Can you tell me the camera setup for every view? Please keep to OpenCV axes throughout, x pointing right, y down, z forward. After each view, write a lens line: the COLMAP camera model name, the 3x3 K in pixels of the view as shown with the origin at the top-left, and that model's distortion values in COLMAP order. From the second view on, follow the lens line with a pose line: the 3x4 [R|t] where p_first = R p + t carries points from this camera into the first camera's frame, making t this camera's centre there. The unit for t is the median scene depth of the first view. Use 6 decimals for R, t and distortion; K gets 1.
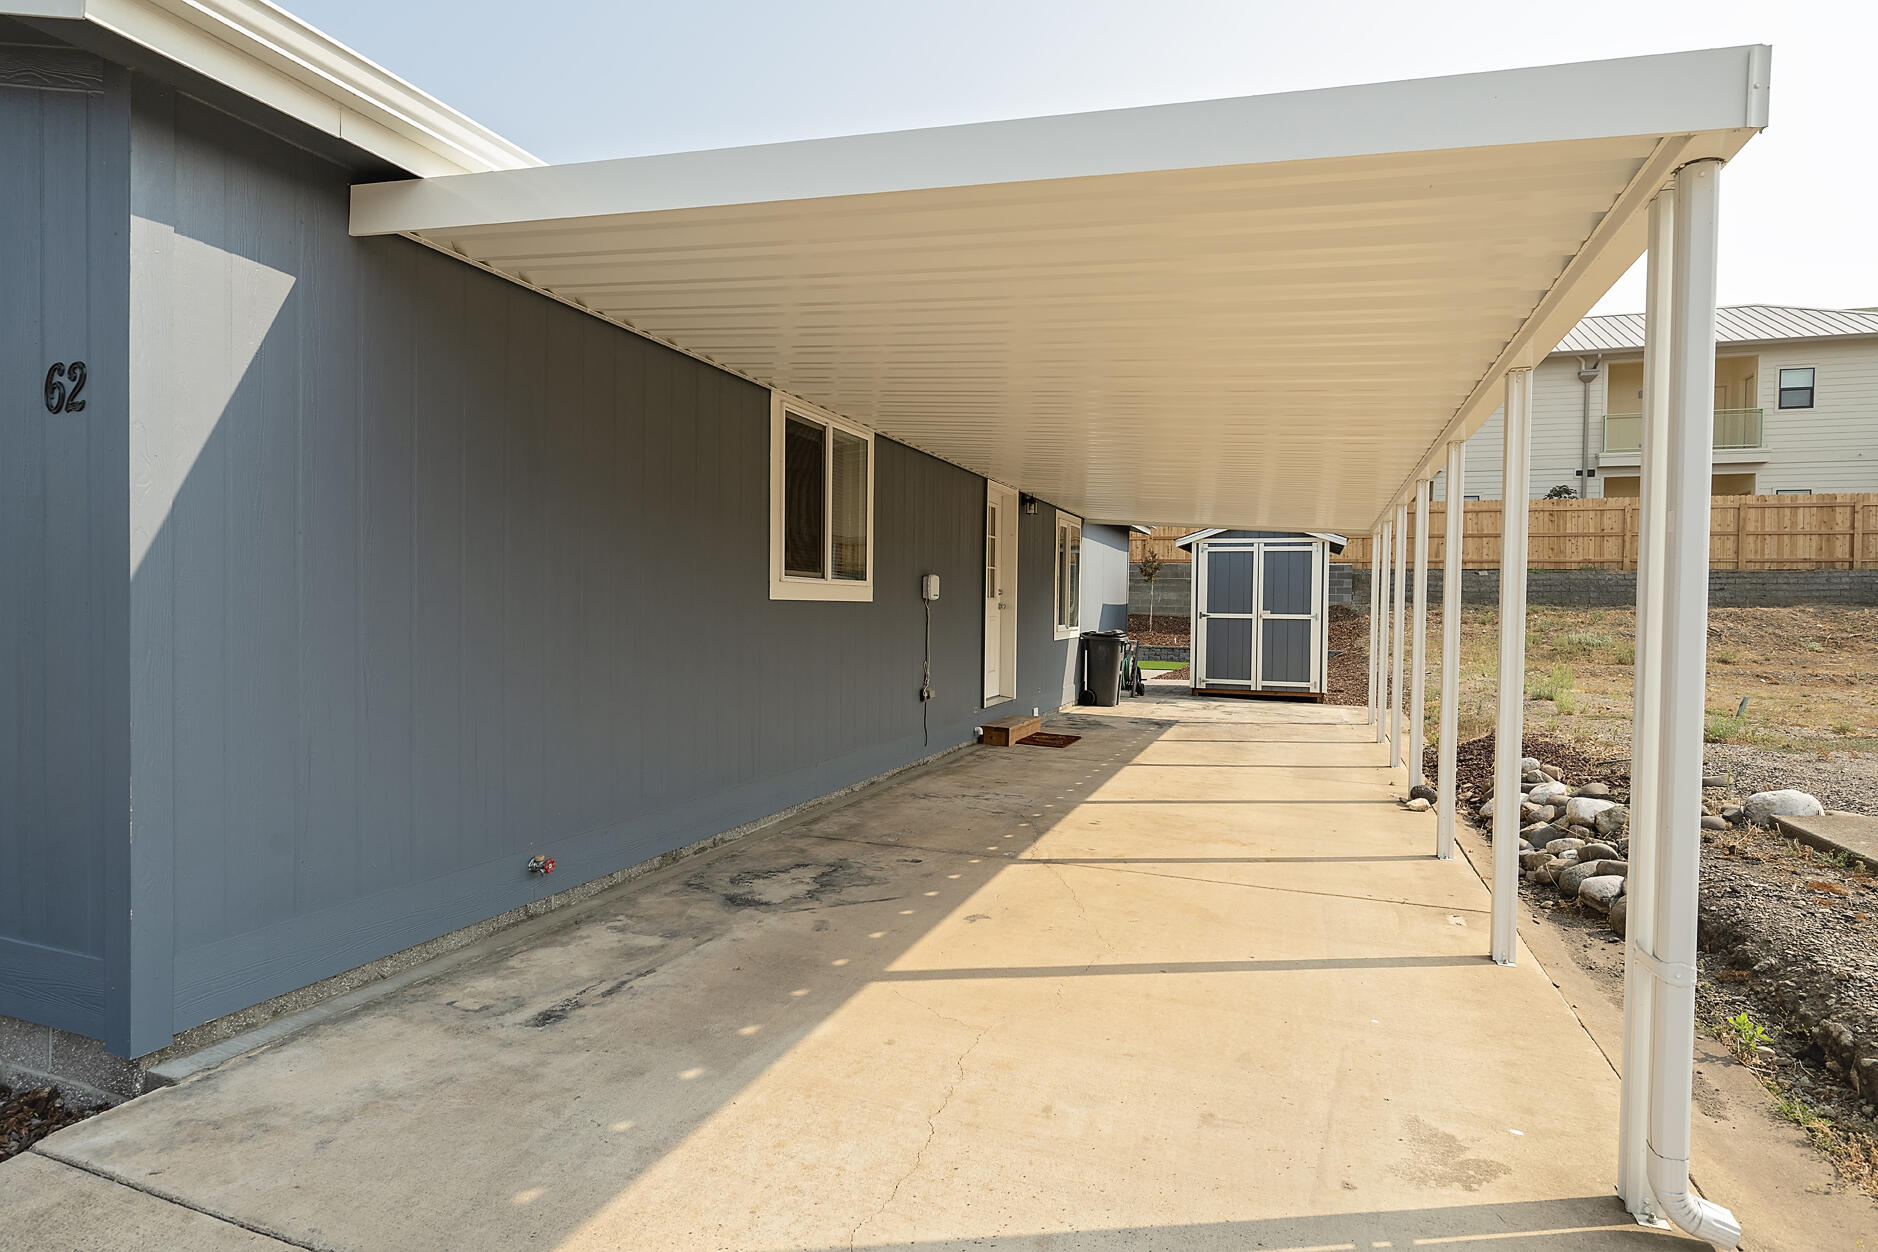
lens RADIAL K [[1007.6, 0, 946.7], [0, 1007.6, 630.0], [0, 0, 1]] dist [-0.022483, 0.000048]
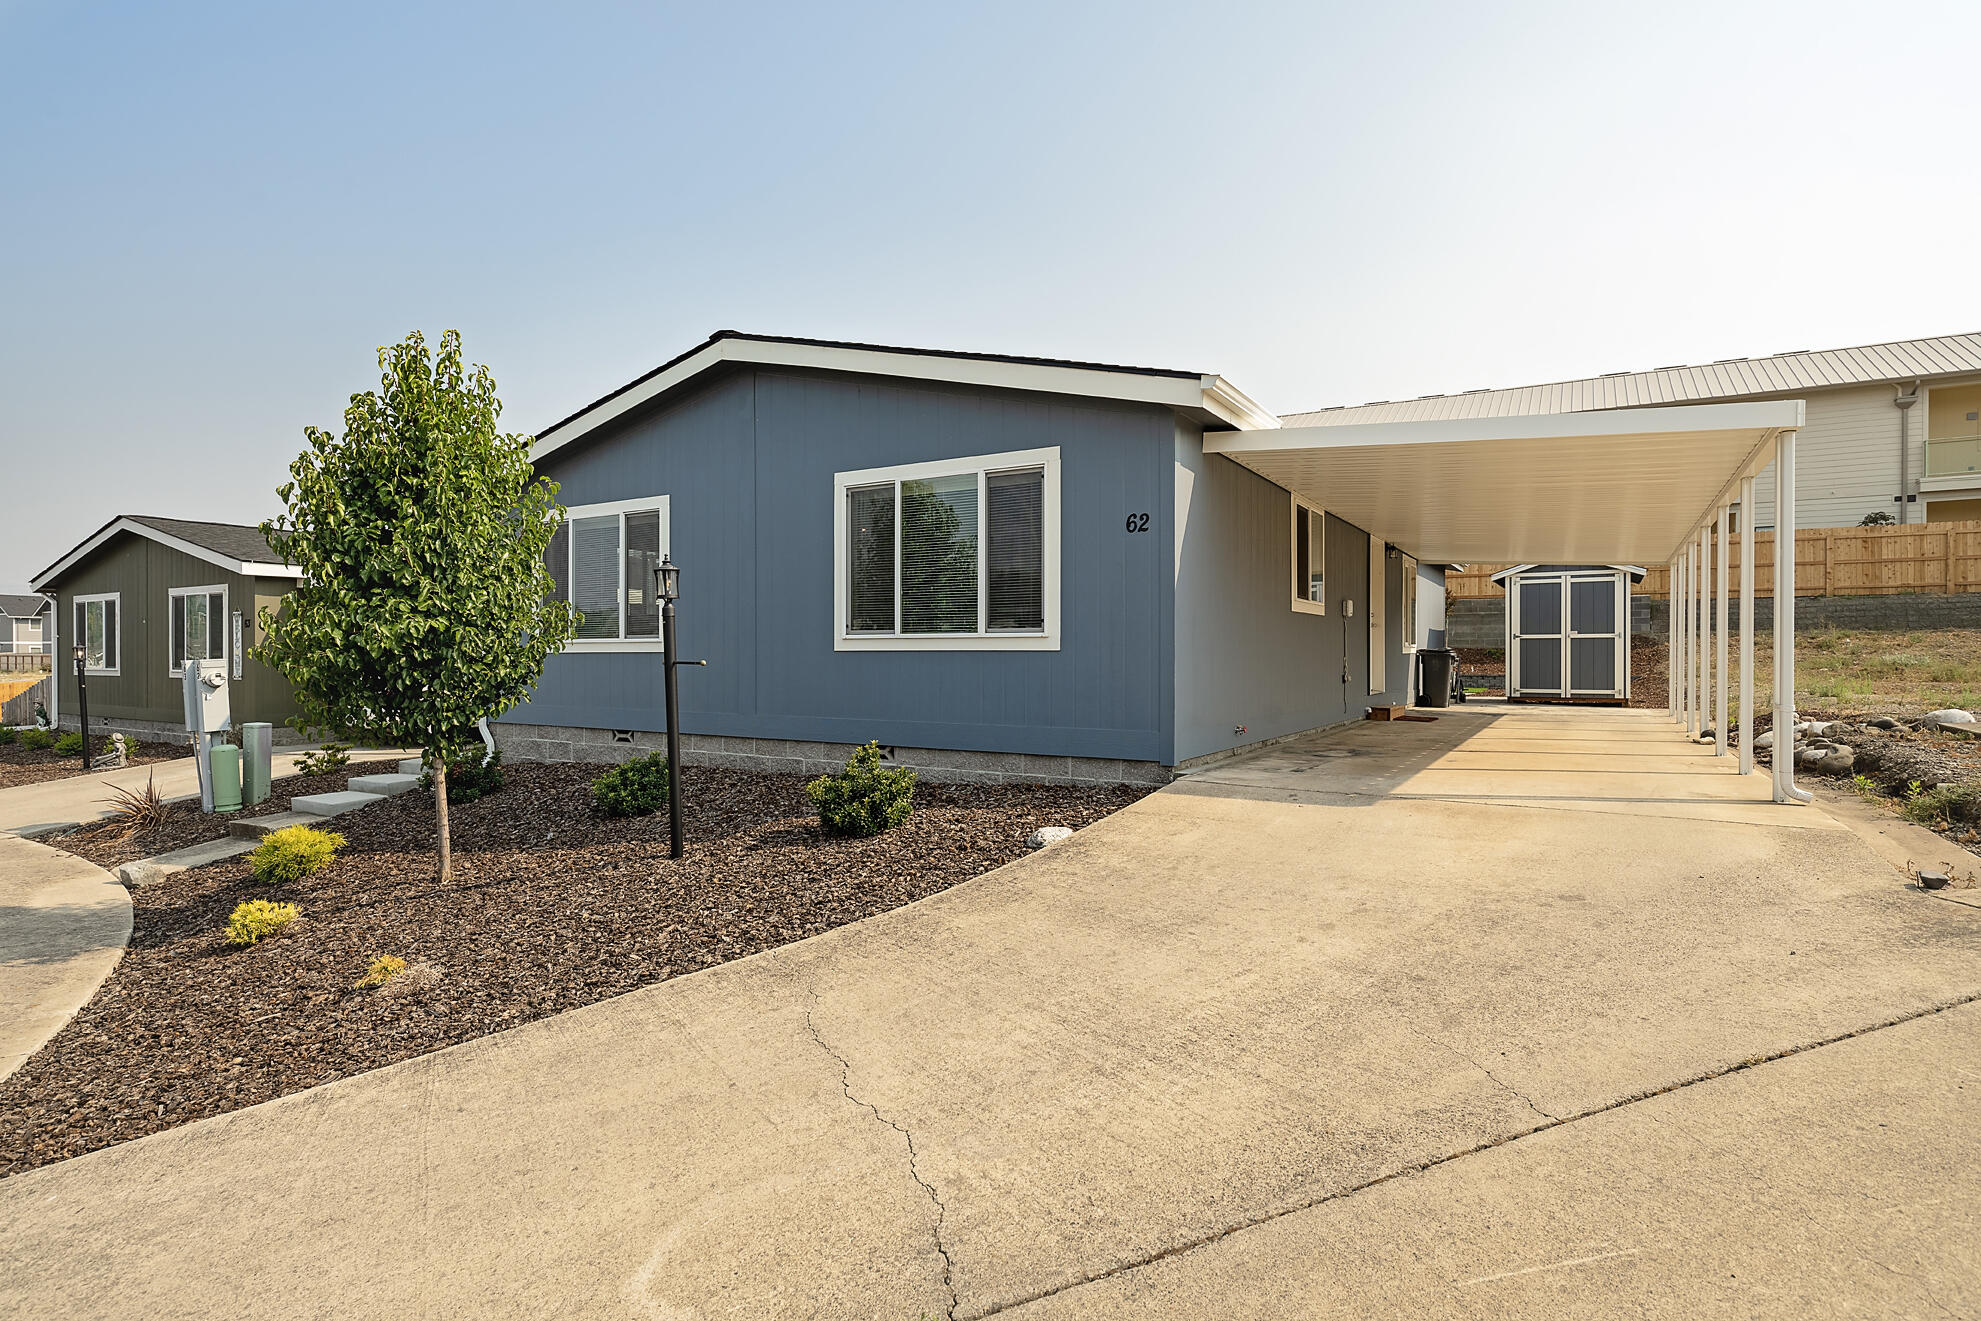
lens RADIAL K [[1013.3, 0, 990.5], [0, 1013.3, 660.5], [0, 0, 1]] dist [-0.008712, -0.000267]
pose [[0.981199, -0.012537, -0.192589, -0.135452], [0.008955, 0.999771, -0.019460, 0.032983], [0.192789, 0.017370, 0.981087, -0.323065]]
